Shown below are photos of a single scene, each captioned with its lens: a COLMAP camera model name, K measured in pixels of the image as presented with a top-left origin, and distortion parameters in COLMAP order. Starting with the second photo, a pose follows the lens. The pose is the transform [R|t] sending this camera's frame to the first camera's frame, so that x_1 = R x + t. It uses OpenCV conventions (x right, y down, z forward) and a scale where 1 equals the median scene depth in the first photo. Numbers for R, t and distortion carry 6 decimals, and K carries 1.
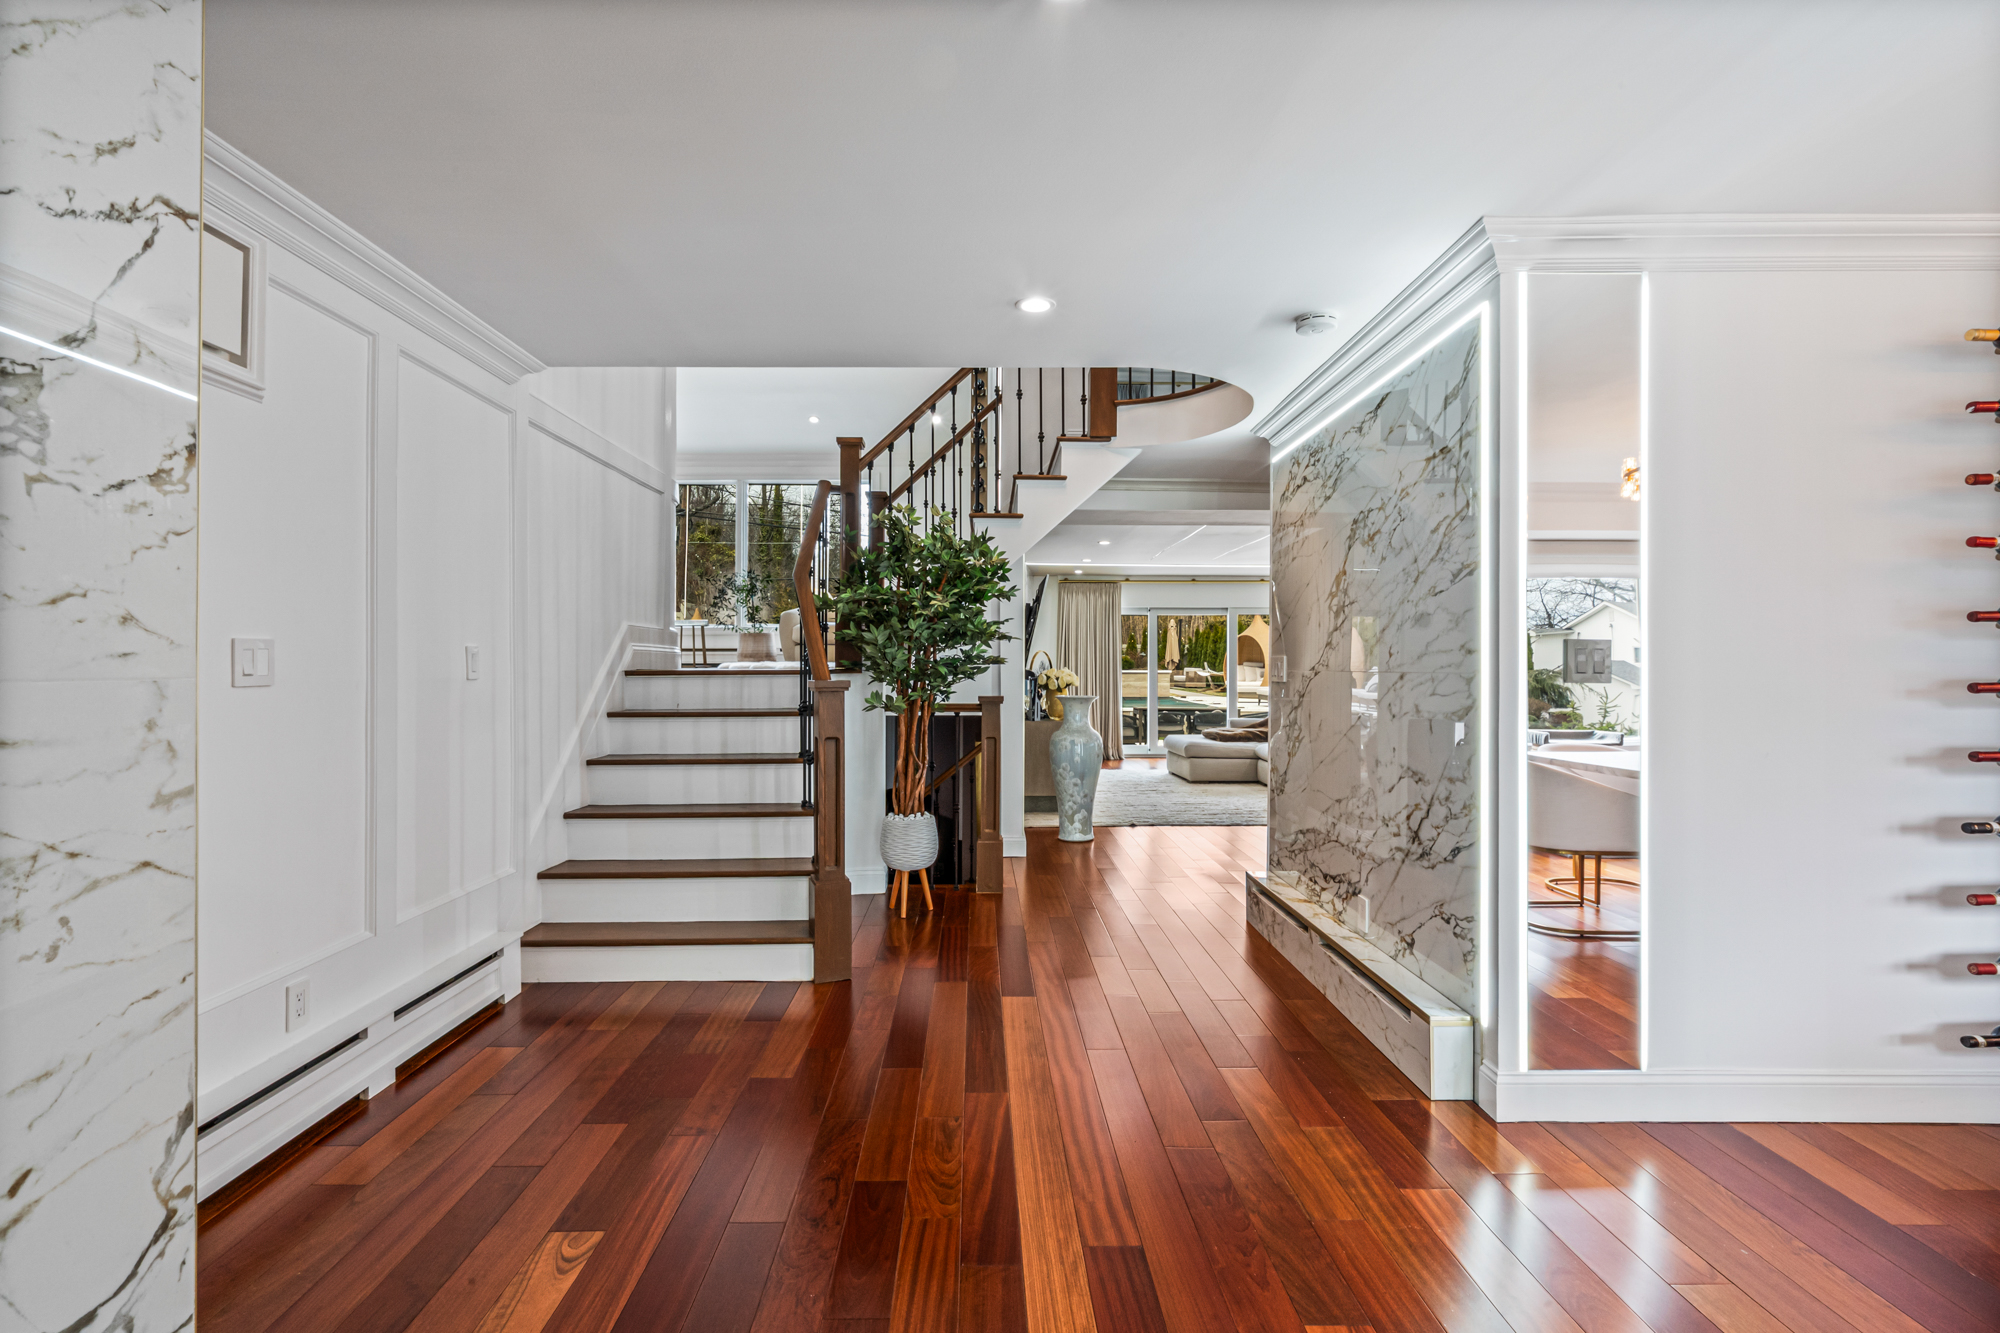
lens RADIAL K [[922.9, 0, 994.4], [0, 922.9, 675.8], [0, 0, 1]] dist [-0.001279, -0.000333]
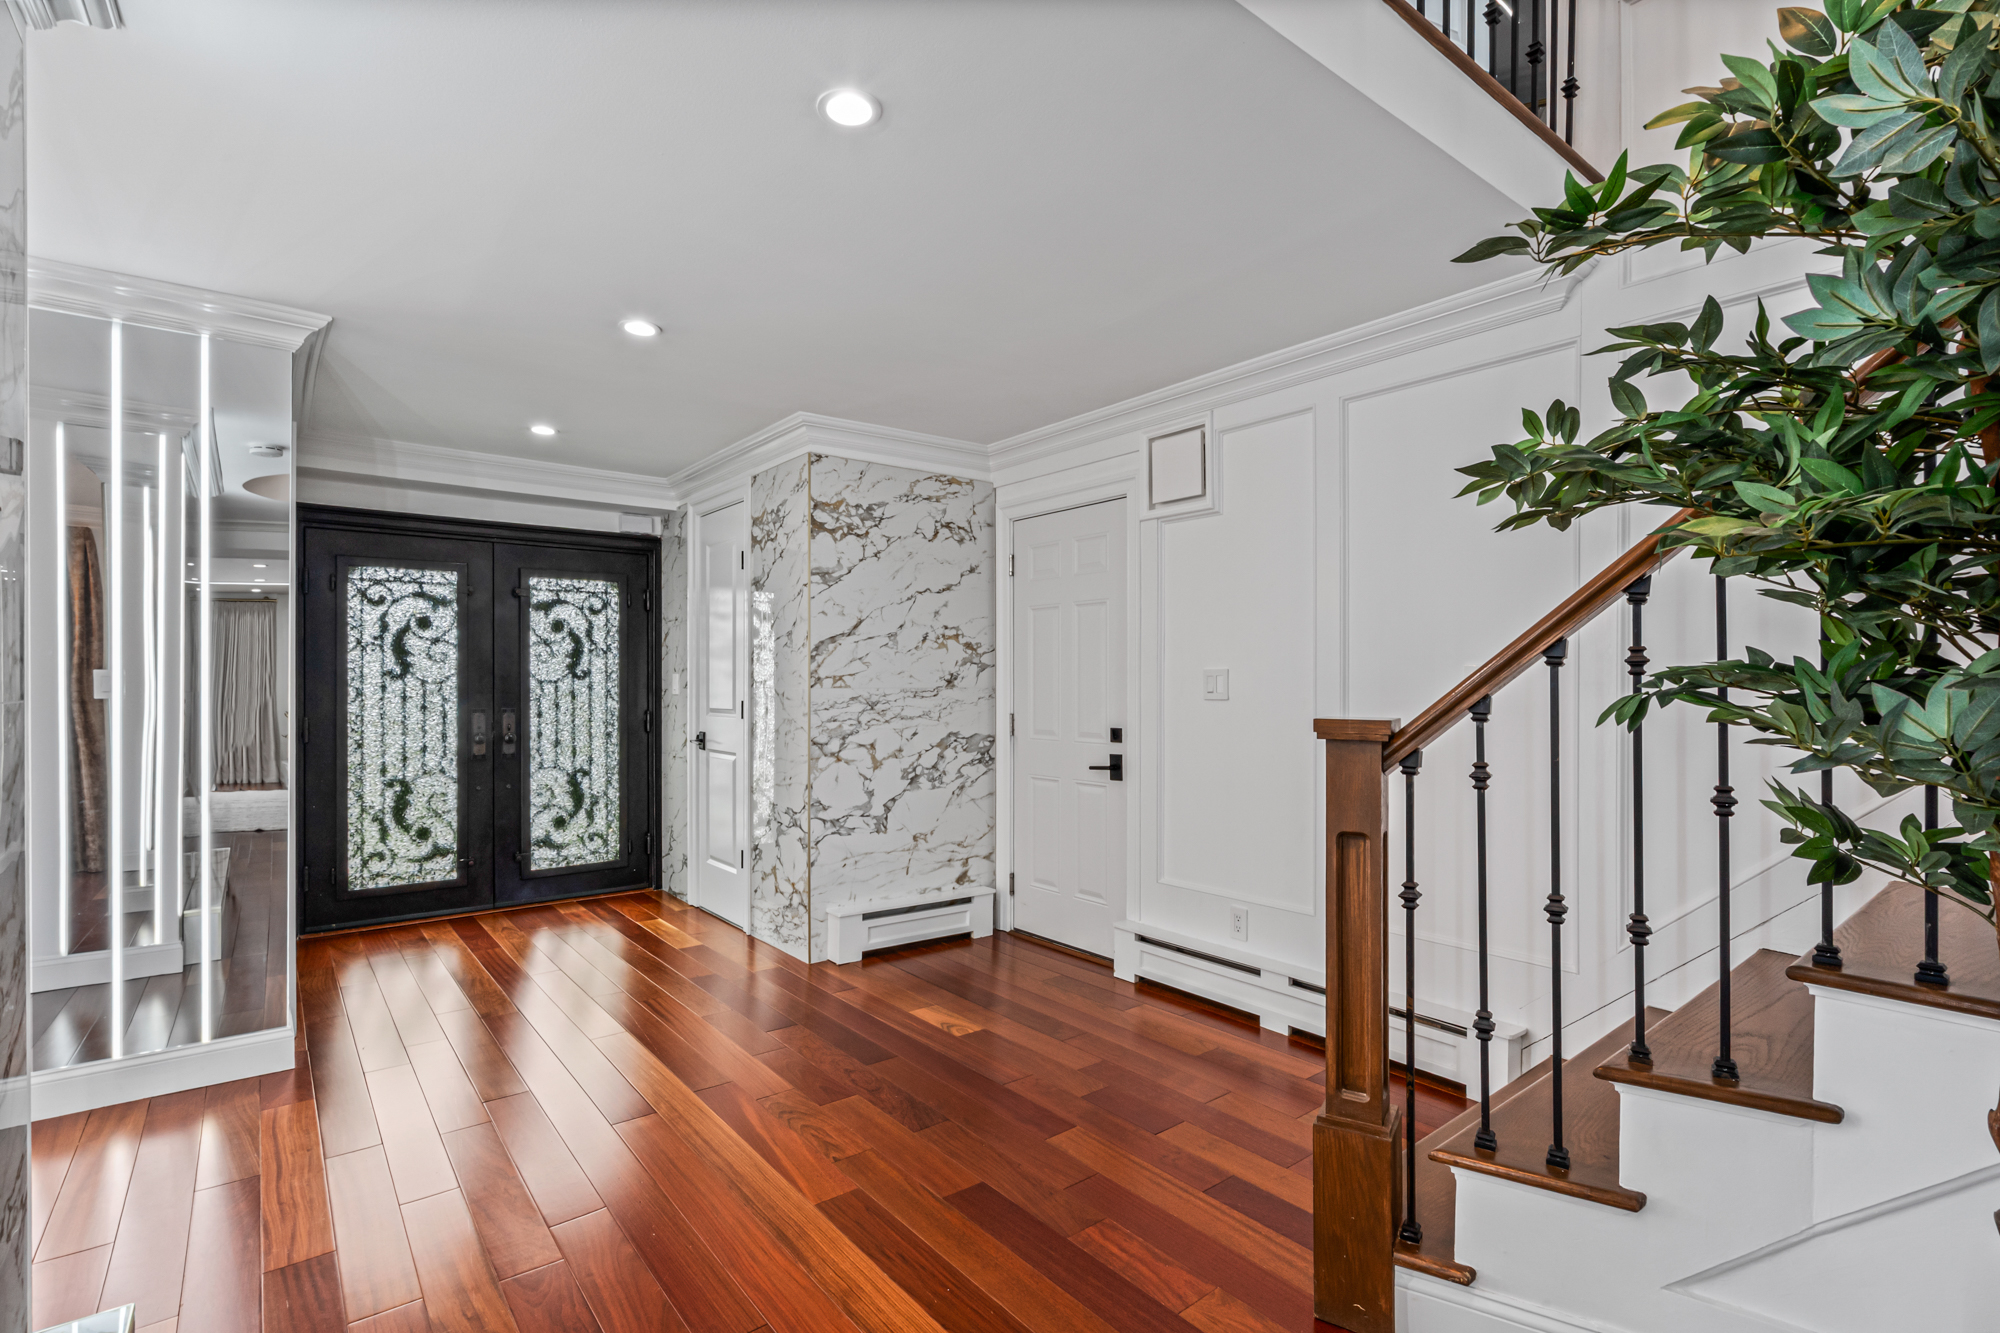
lens RADIAL K [[922.9, 0, 994.4], [0, 922.9, 675.8], [0, 0, 1]] dist [-0.001279, -0.000333]
pose [[-0.795235, 0.001016, -0.606300, 0.431952], [0.001870, 0.999998, -0.000777, -0.027487], [0.606298, -0.001751, -0.795235, 1.969544]]
